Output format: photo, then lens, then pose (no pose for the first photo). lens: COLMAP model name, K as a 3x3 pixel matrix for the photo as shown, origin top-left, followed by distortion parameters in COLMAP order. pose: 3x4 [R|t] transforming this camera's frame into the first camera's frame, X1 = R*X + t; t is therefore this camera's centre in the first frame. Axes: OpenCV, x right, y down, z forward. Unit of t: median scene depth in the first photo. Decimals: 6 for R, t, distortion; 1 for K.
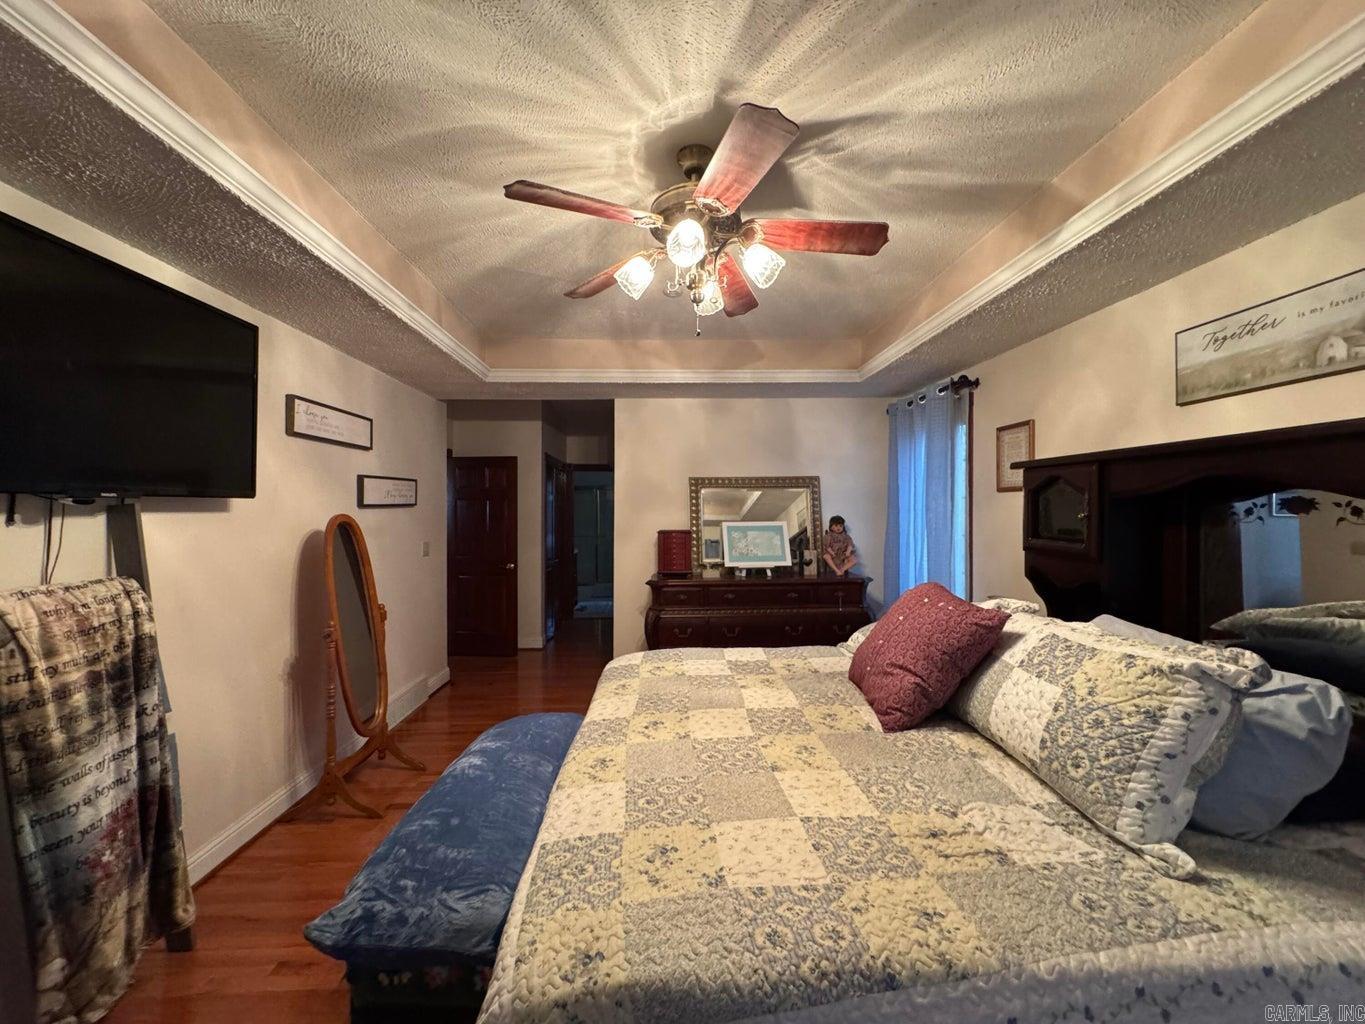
lens RADIAL K [[542.9, 0, 686.9], [0, 542.9, 509.2], [0, 0, 1]] dist [-0.003619, 0.001220]
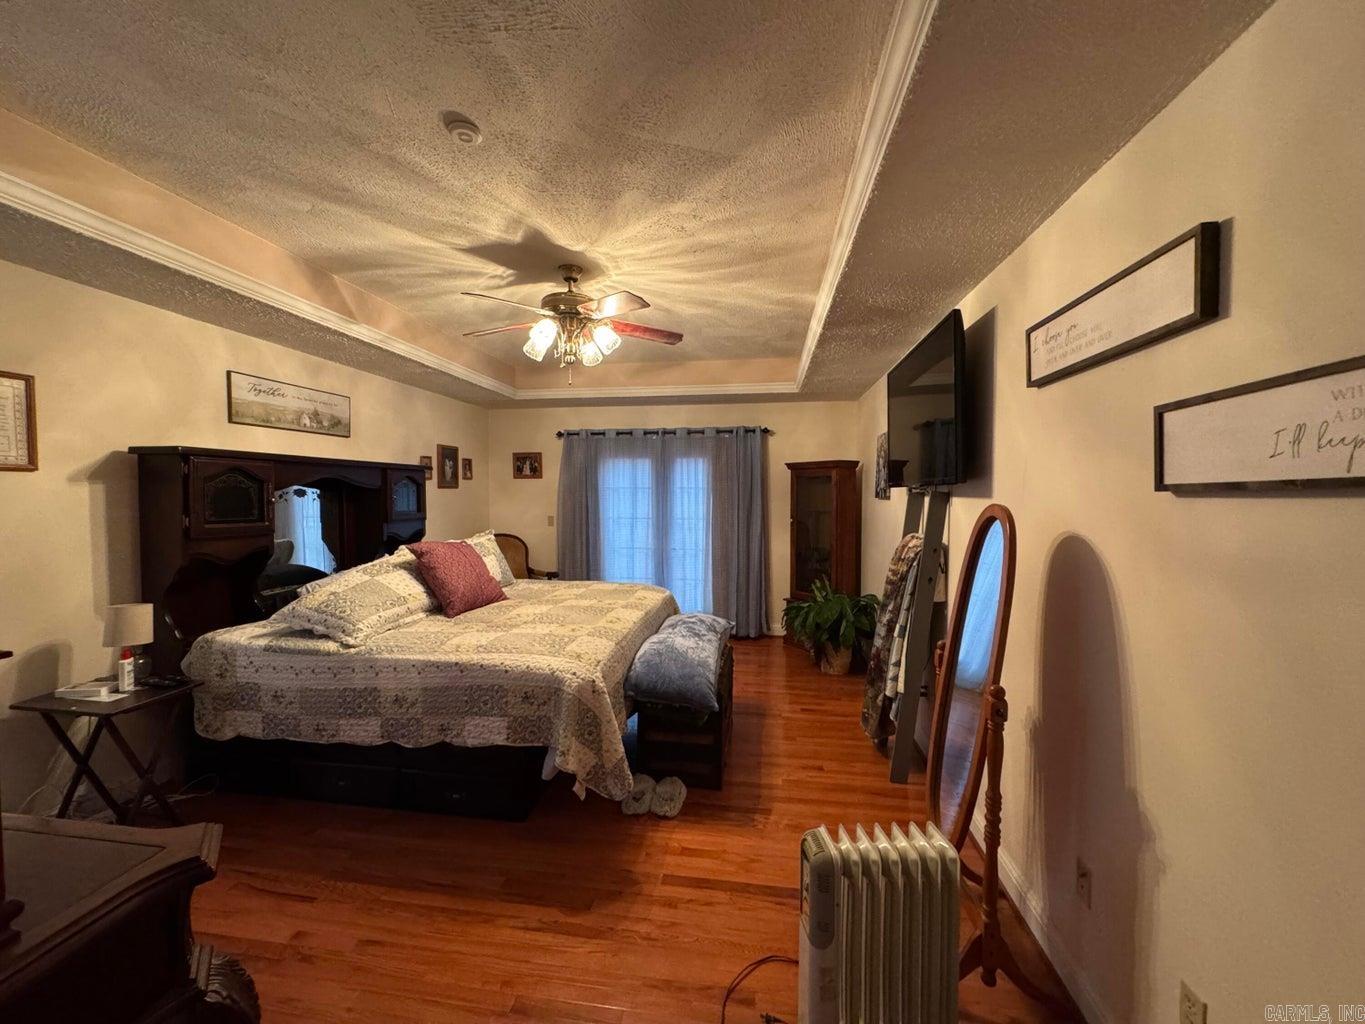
lens RADIAL K [[542.9, 0, 681.8], [0, 542.9, 510.7], [0, 0, 1]] dist [-0.003619, 0.001220]
pose [[-0.979629, -0.005884, 0.200731, -0.598958], [0.001160, 0.999388, 0.034955, -0.009909], [-0.200814, 0.034476, -0.979023, 2.425036]]
